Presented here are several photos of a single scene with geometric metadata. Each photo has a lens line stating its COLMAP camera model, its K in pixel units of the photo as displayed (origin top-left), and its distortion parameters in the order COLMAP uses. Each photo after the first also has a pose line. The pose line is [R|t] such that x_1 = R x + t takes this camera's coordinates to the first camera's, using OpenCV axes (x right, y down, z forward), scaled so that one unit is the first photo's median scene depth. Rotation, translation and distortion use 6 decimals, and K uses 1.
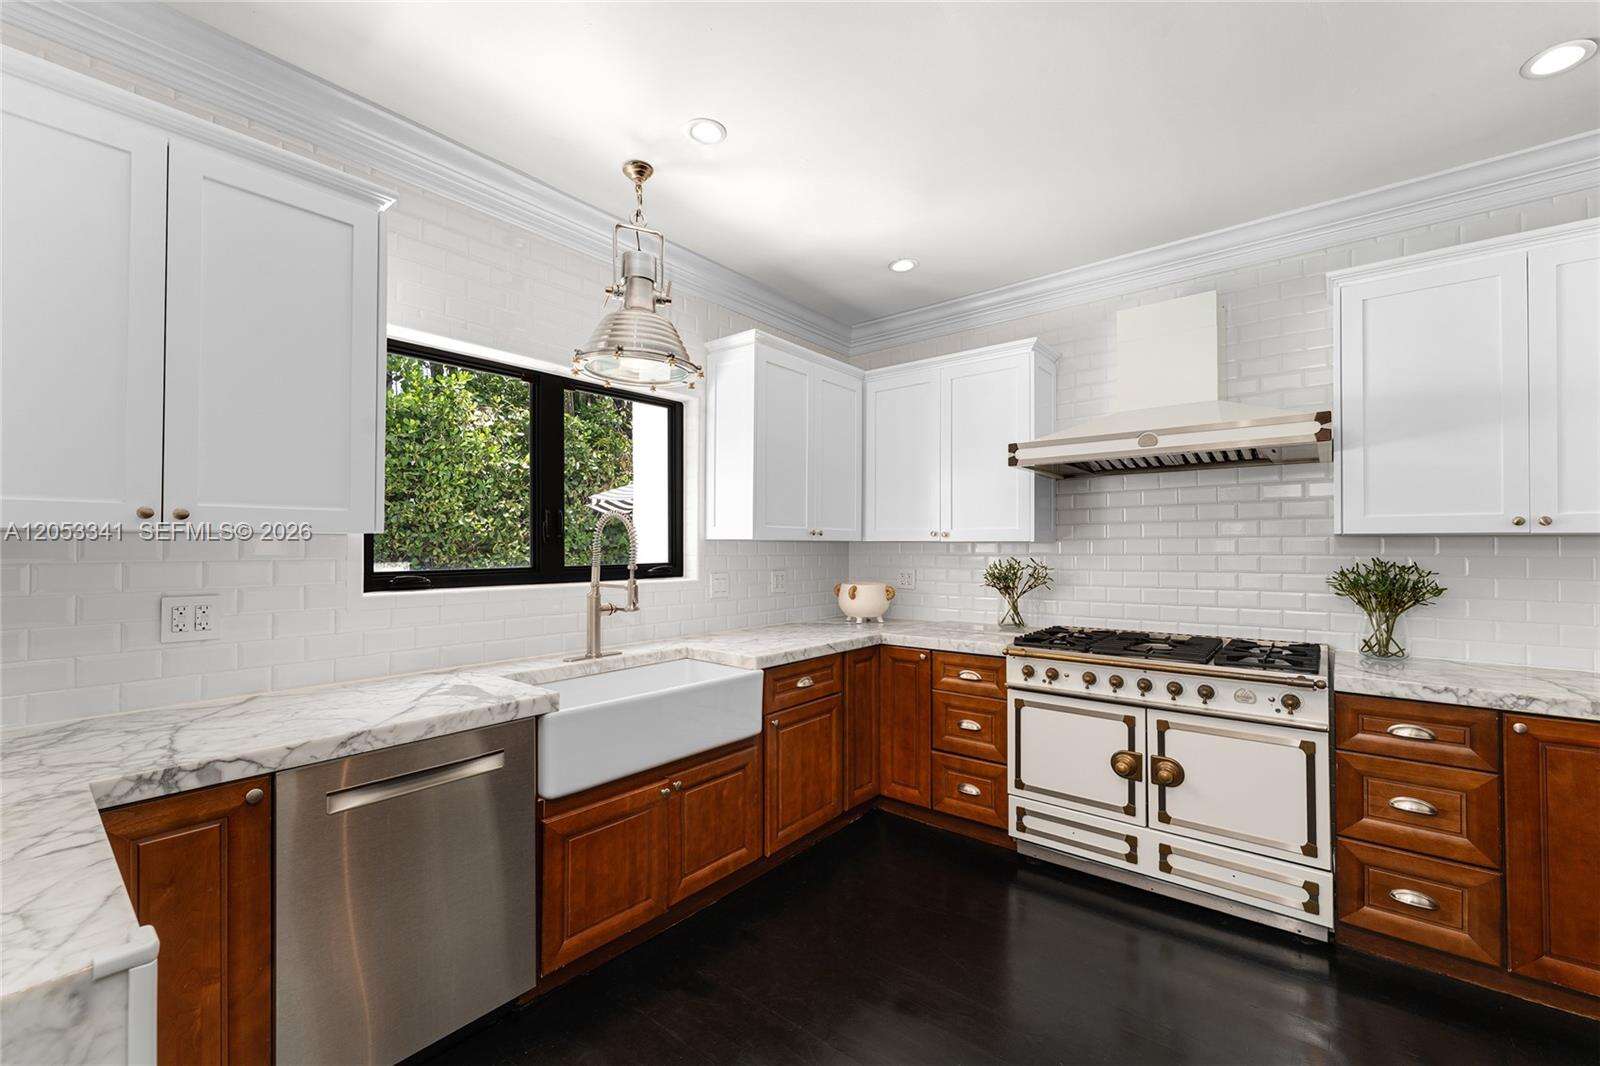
lens RADIAL K [[649.2, 0, 796.7], [0, 649.2, 538.1], [0, 0, 1]] dist [-0.002846, 0.000568]
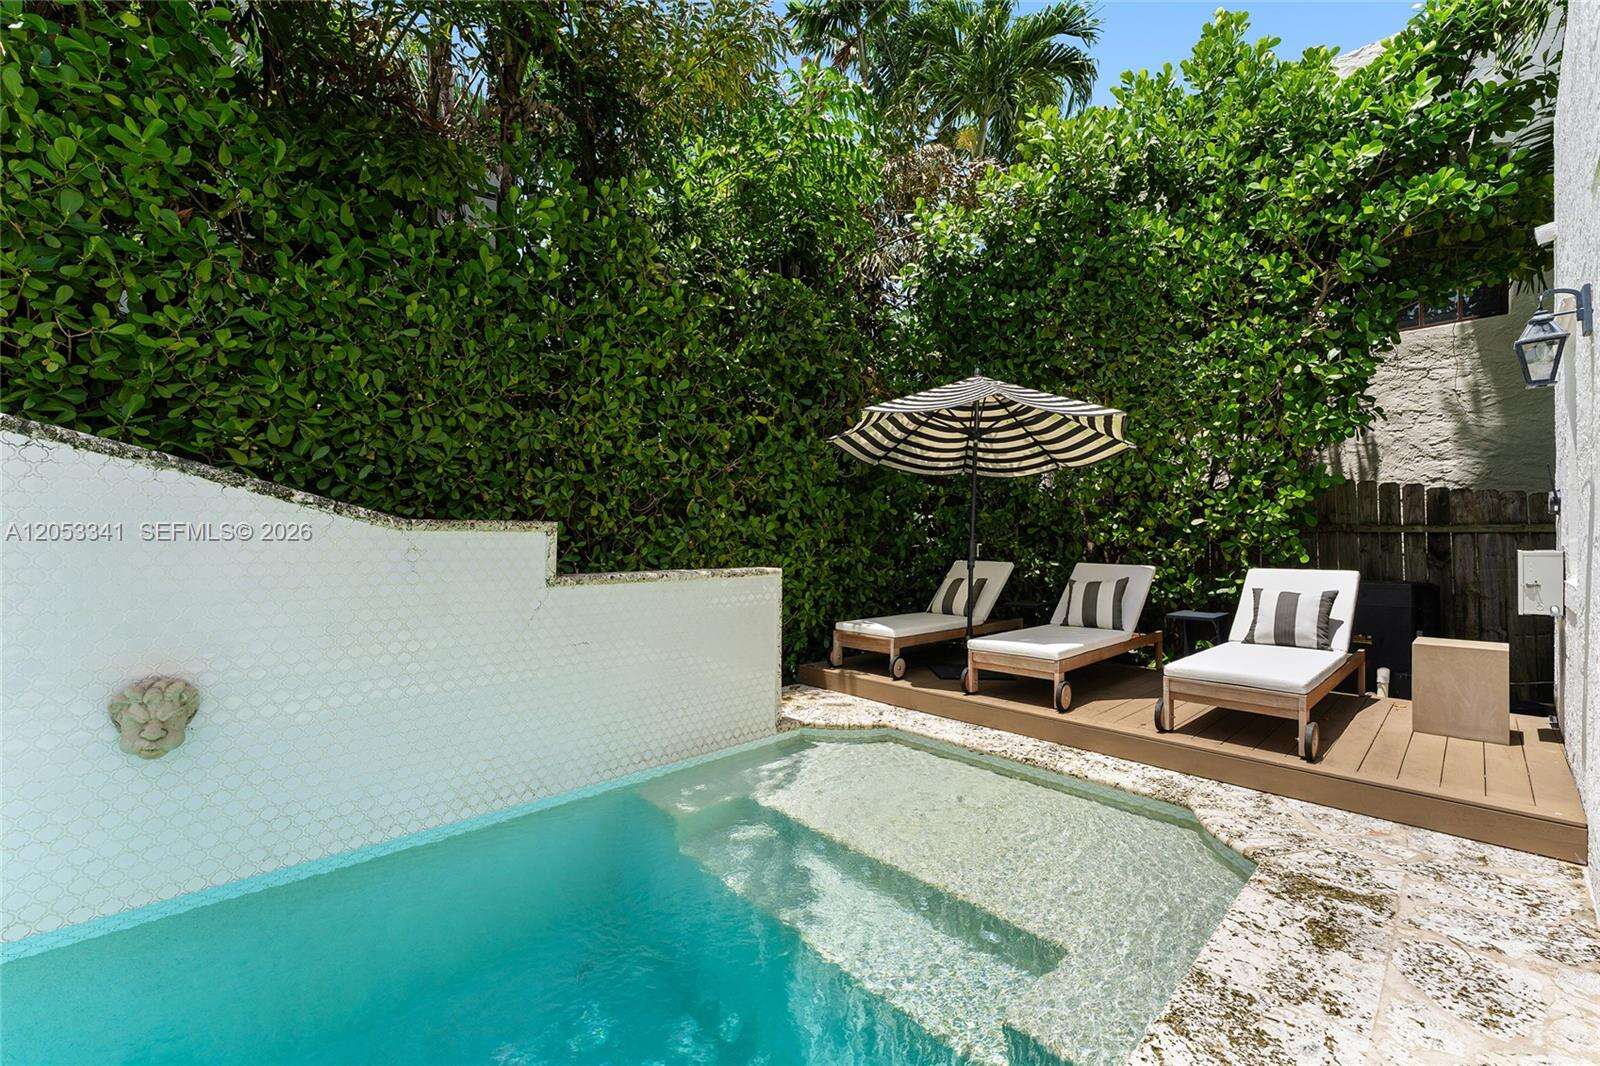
lens RADIAL K [[639.8, 0, 805.6], [0, 639.8, 541.9], [0, 0, 1]] dist [0.000989, -0.000960]
pose [[0.990020, 0.007141, -0.140747, -0.916871], [-0.004428, 0.999798, 0.019583, 0.110684], [0.140859, -0.018764, 0.989852, 1.480242]]
